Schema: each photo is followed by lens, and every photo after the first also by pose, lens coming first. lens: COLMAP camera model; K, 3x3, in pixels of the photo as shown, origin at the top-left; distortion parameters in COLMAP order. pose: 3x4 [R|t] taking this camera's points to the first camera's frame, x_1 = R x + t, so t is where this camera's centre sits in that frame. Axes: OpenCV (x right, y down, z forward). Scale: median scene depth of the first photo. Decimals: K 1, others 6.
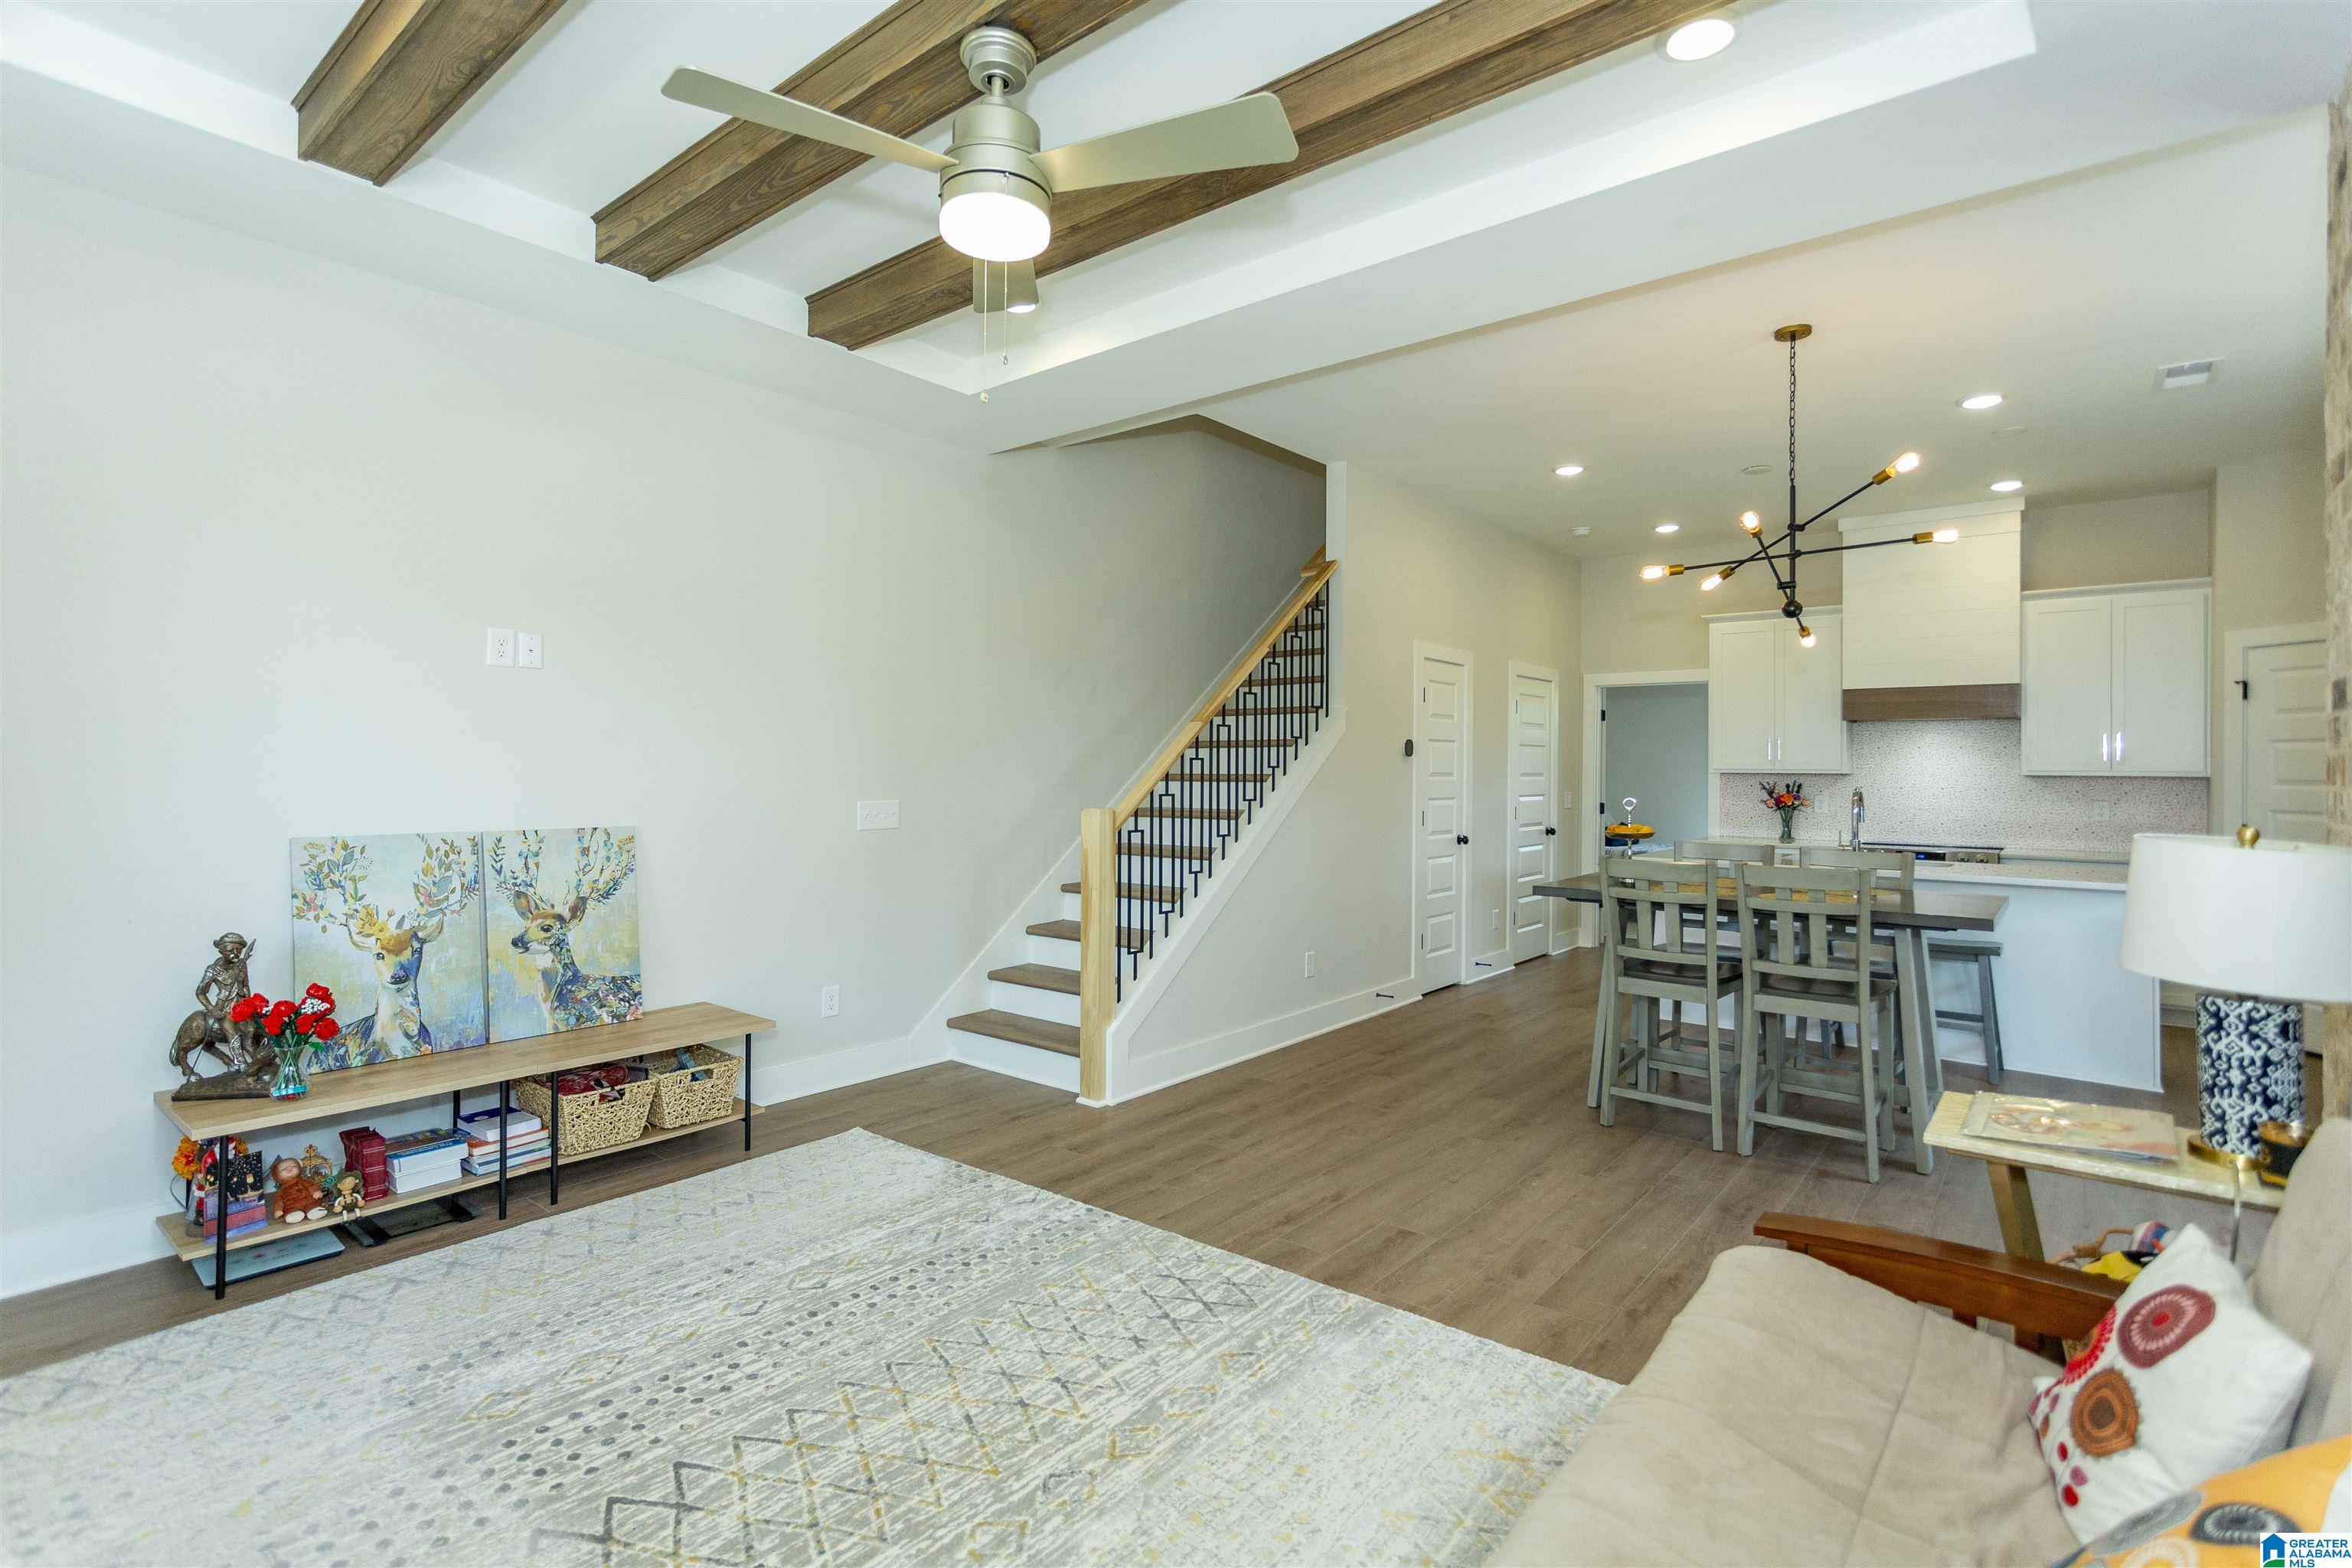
lens RADIAL K [[1125.0, 0, 1168.9], [0, 1125.0, 770.2], [0, 0, 1]] dist [0.005374, 0.001754]
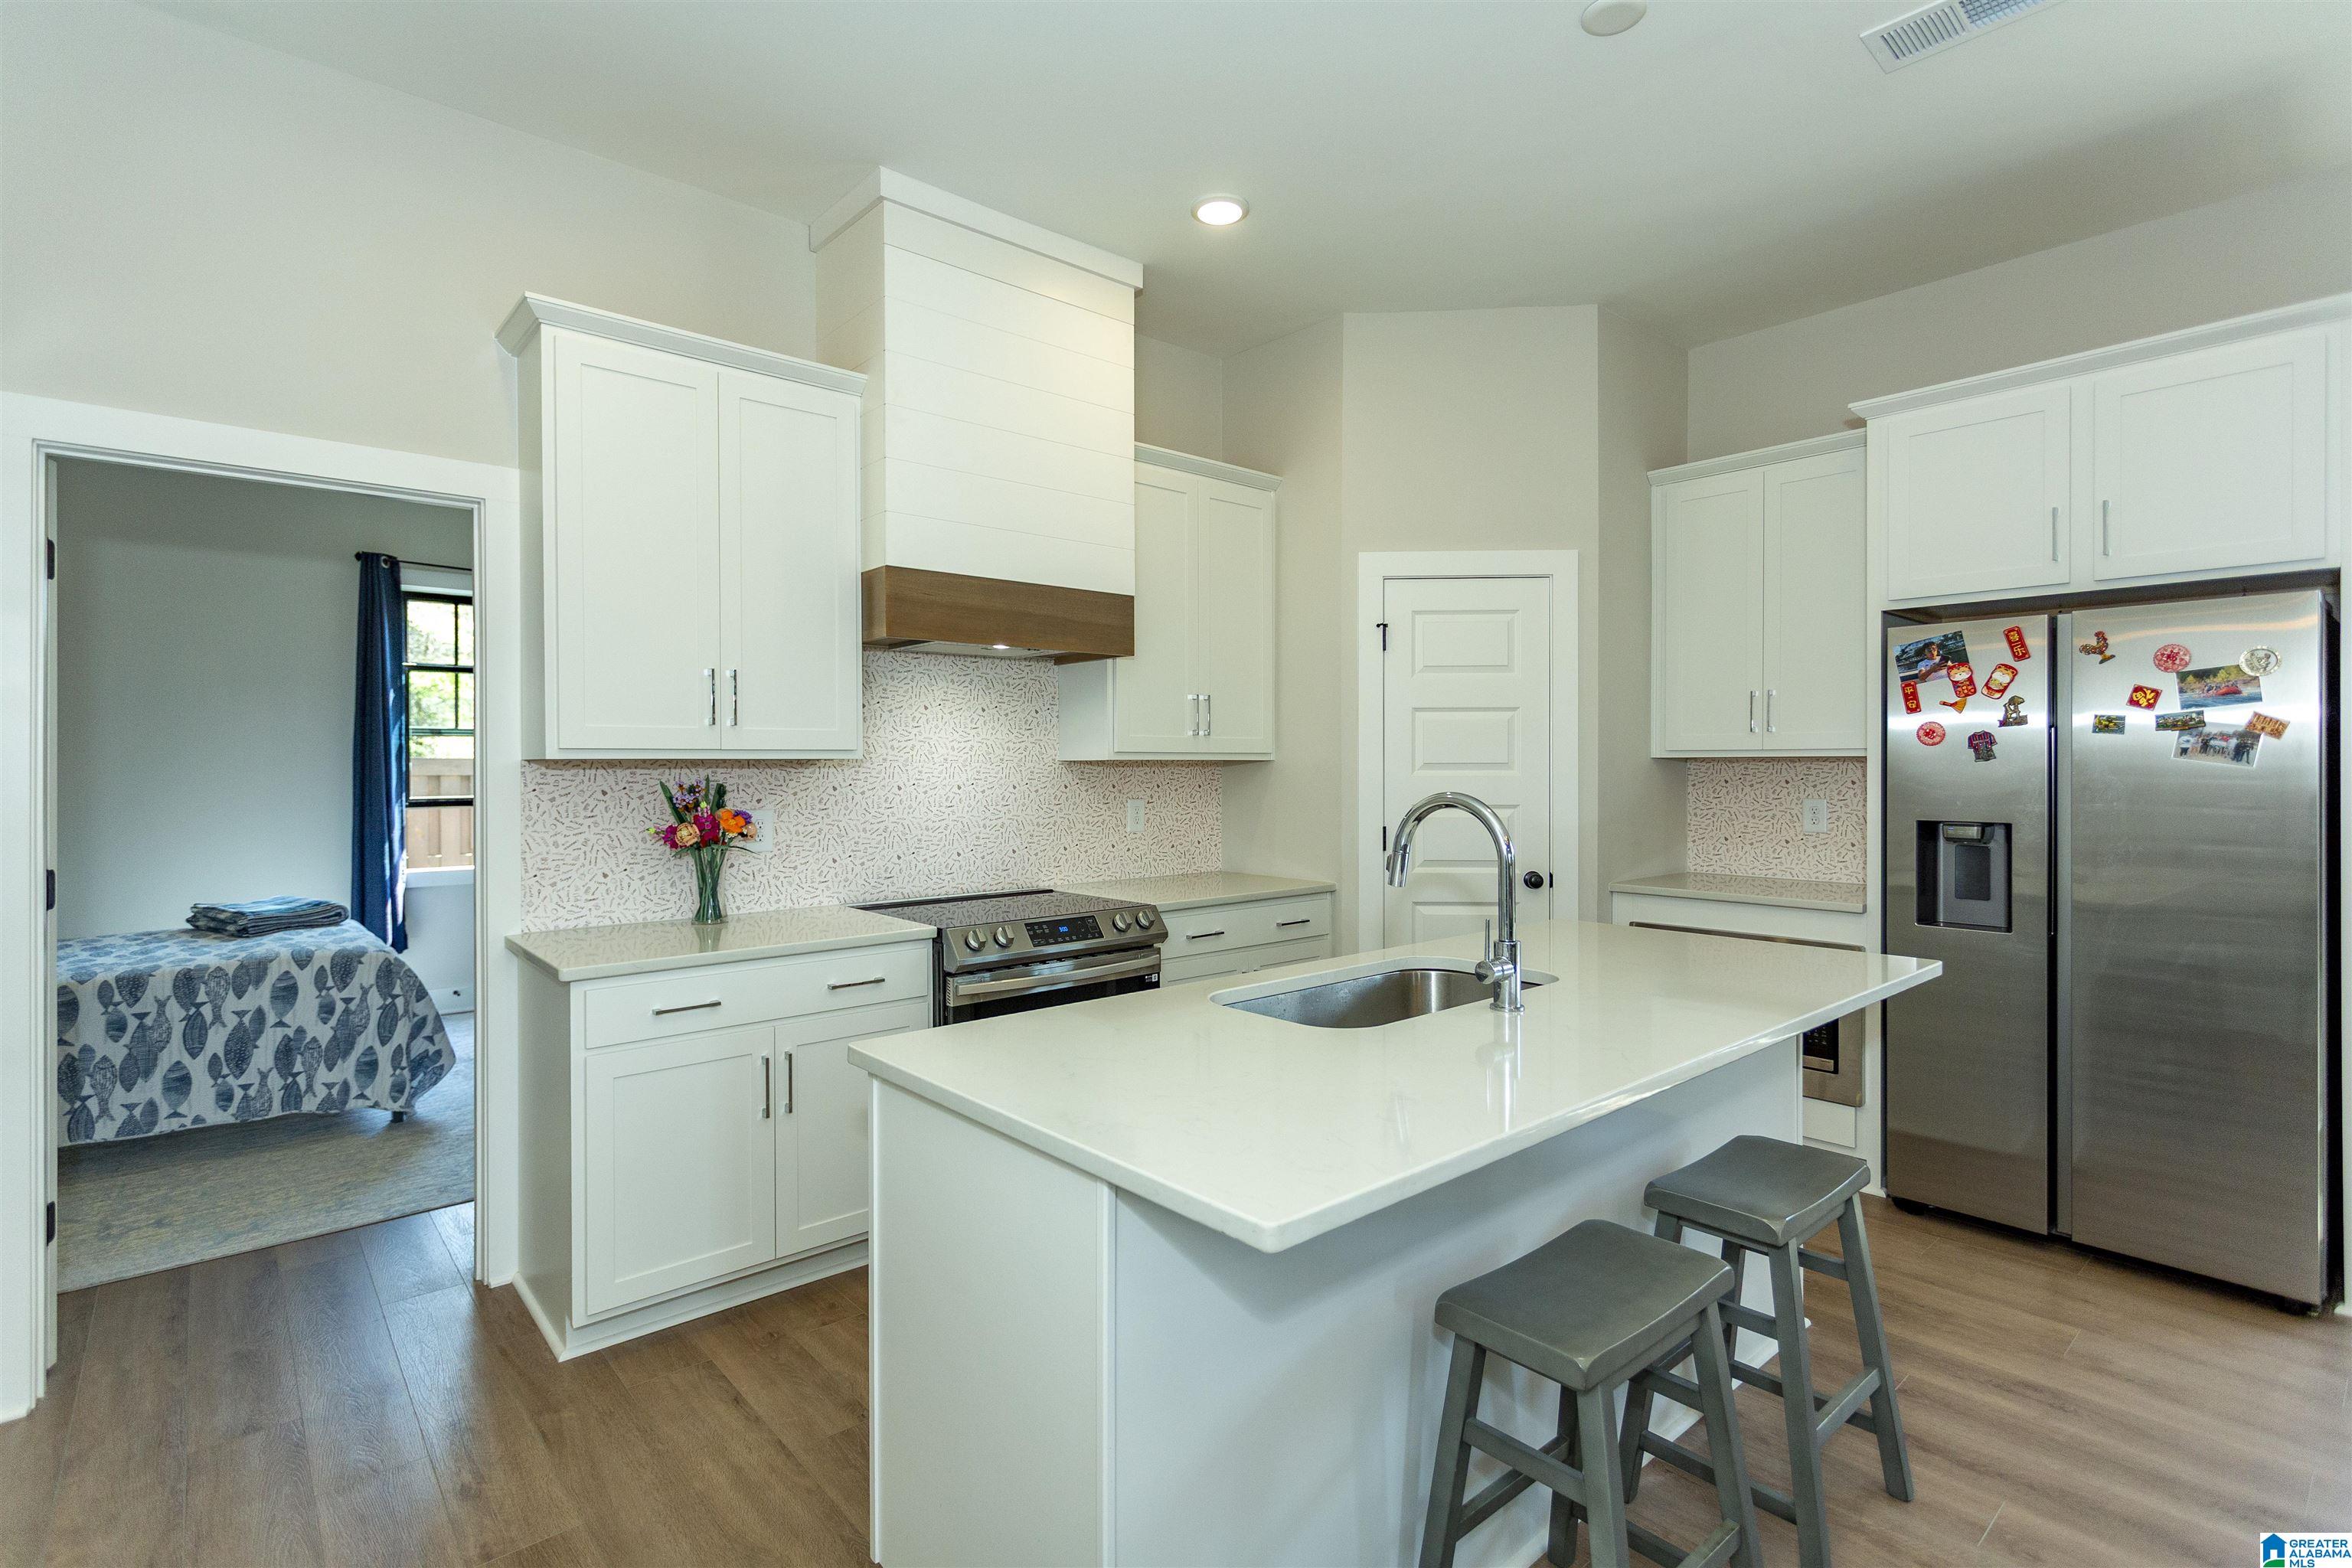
lens RADIAL K [[1125.0, 0, 1173.6], [0, 1125.0, 770.5], [0, 0, 1]] dist [0.005374, 0.001754]
pose [[0.161444, -0.015422, 0.986761, 0.340835], [0.005140, 0.999877, 0.014786, 0.003331], [-0.986868, 0.002685, 0.161504, 1.504270]]
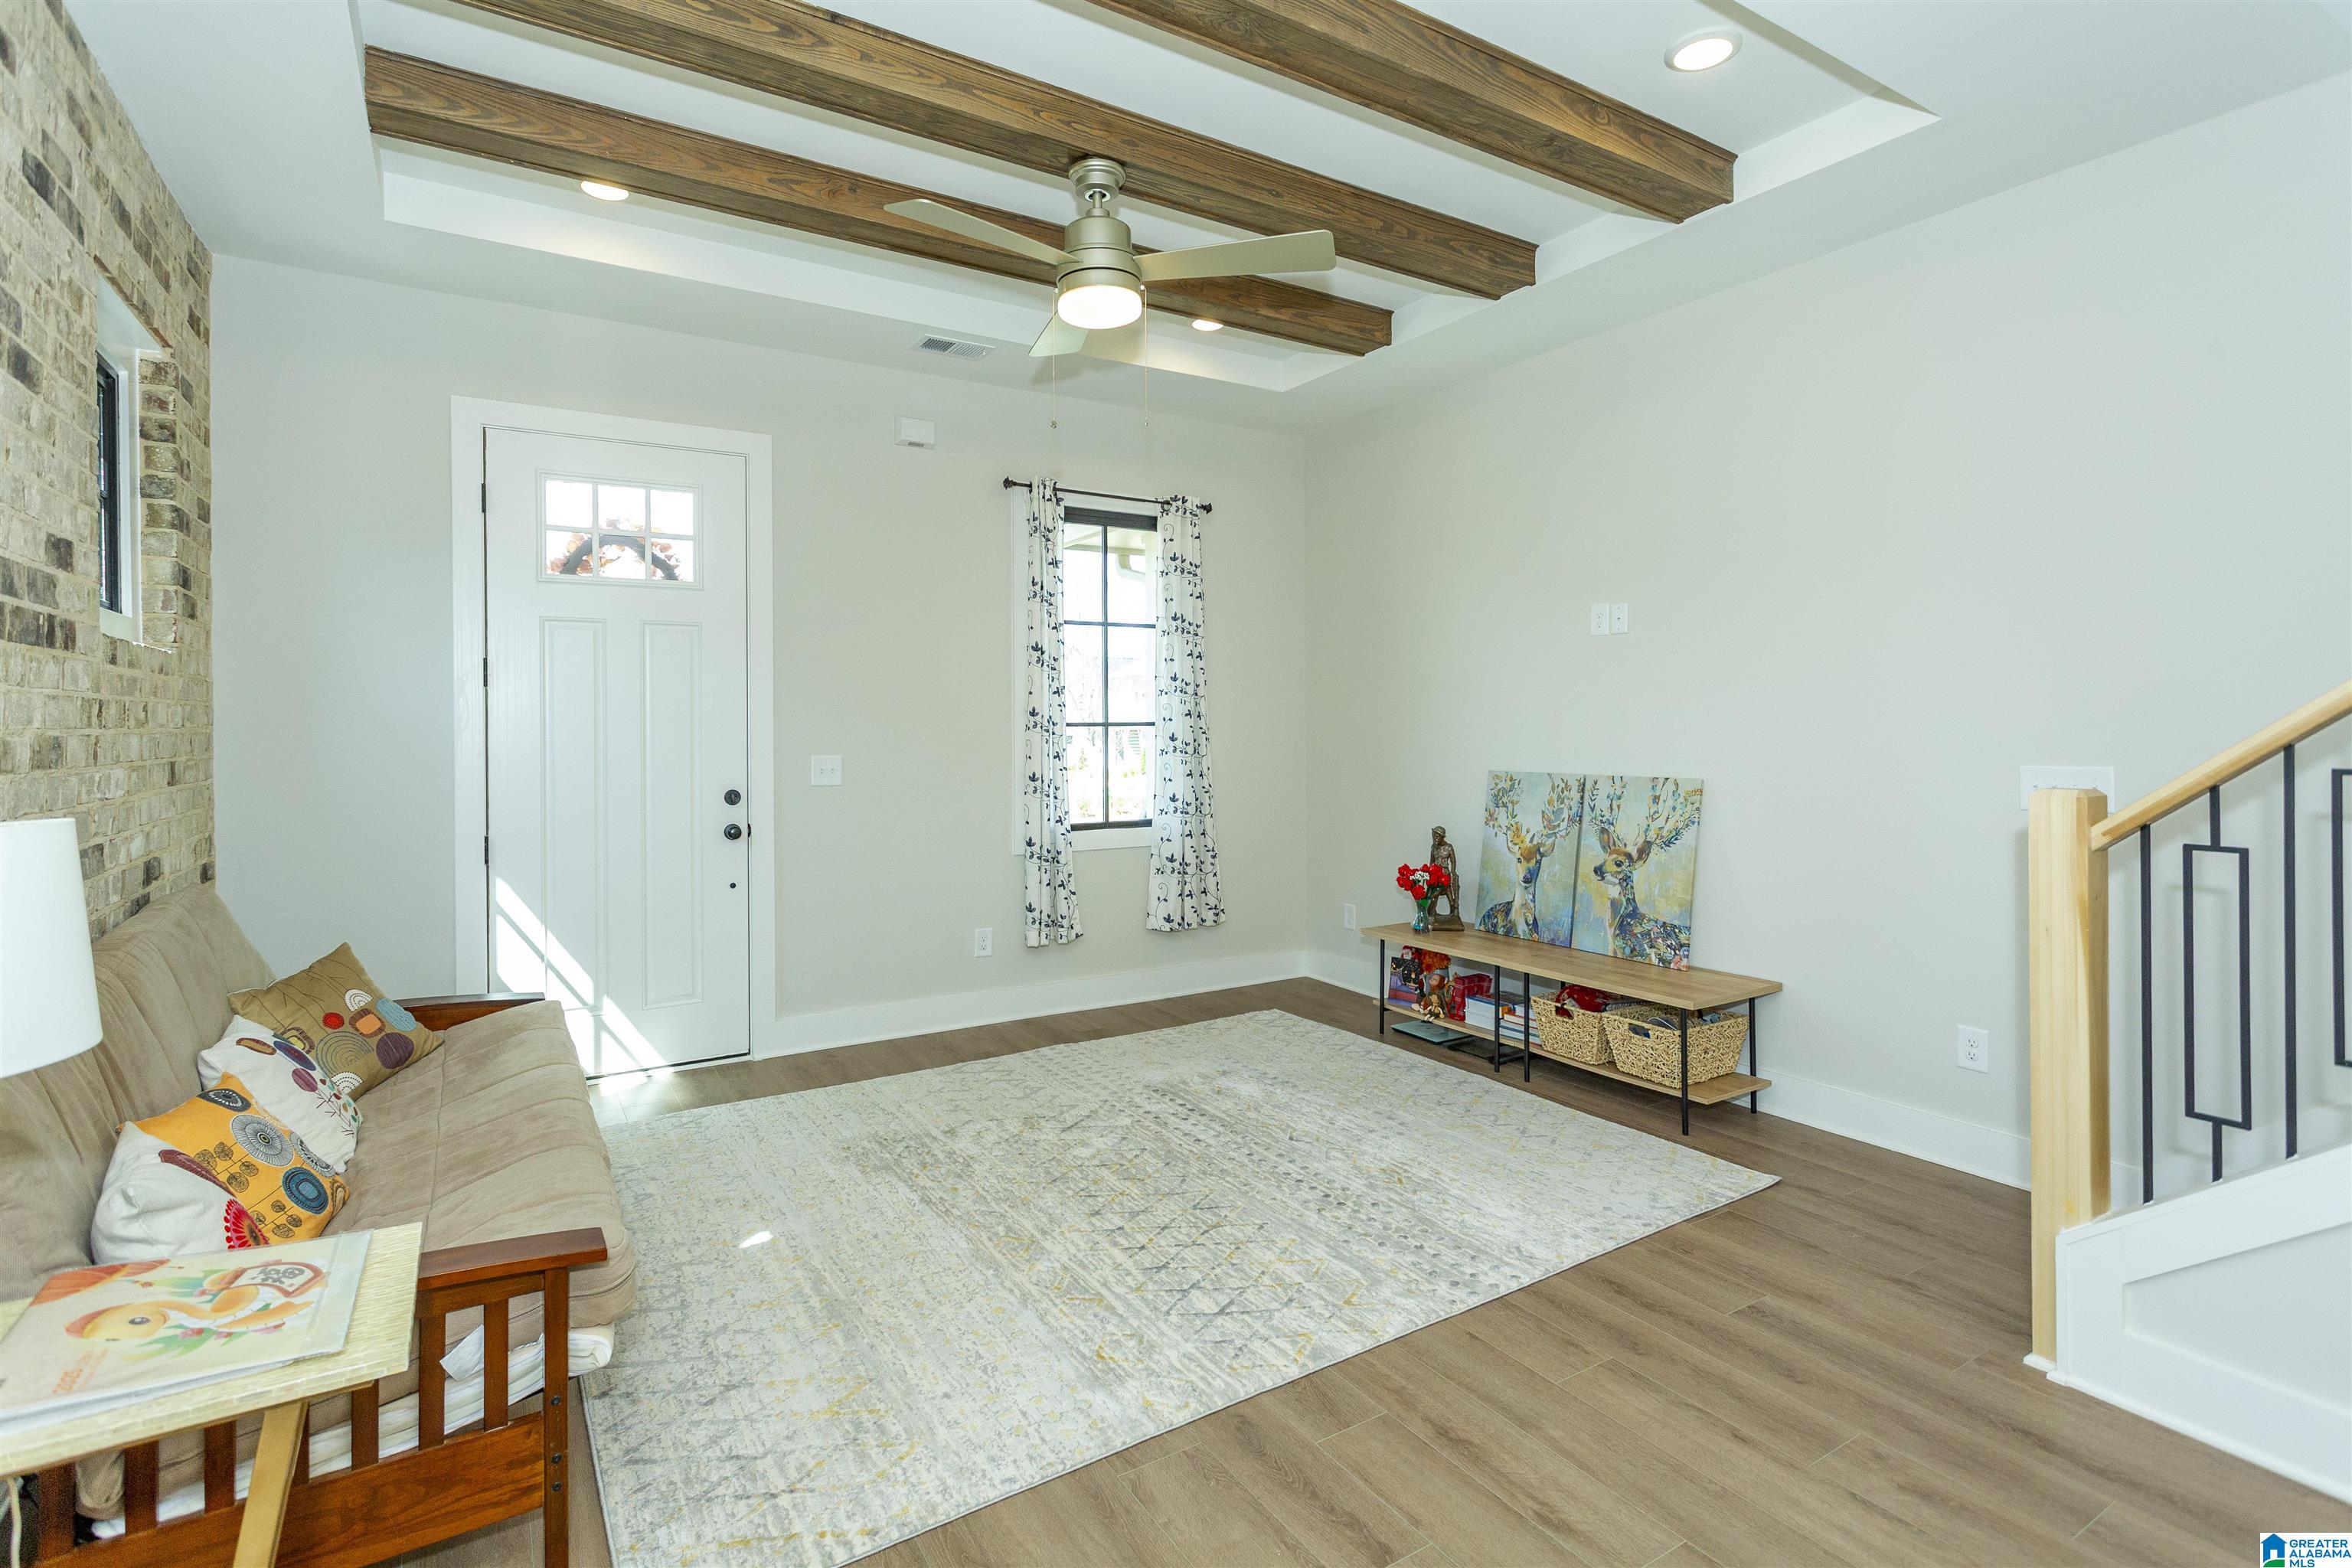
lens RADIAL K [[1125.0, 0, 1151.0], [0, 1125.0, 730.0], [0, 0, 1]] dist [0.005374, 0.001754]
pose [[-0.335765, -0.001374, -0.941945, 0.658004], [0.003369, 0.999991, -0.002659, 0.007884], [0.941940, -0.004067, -0.335757, 0.925017]]
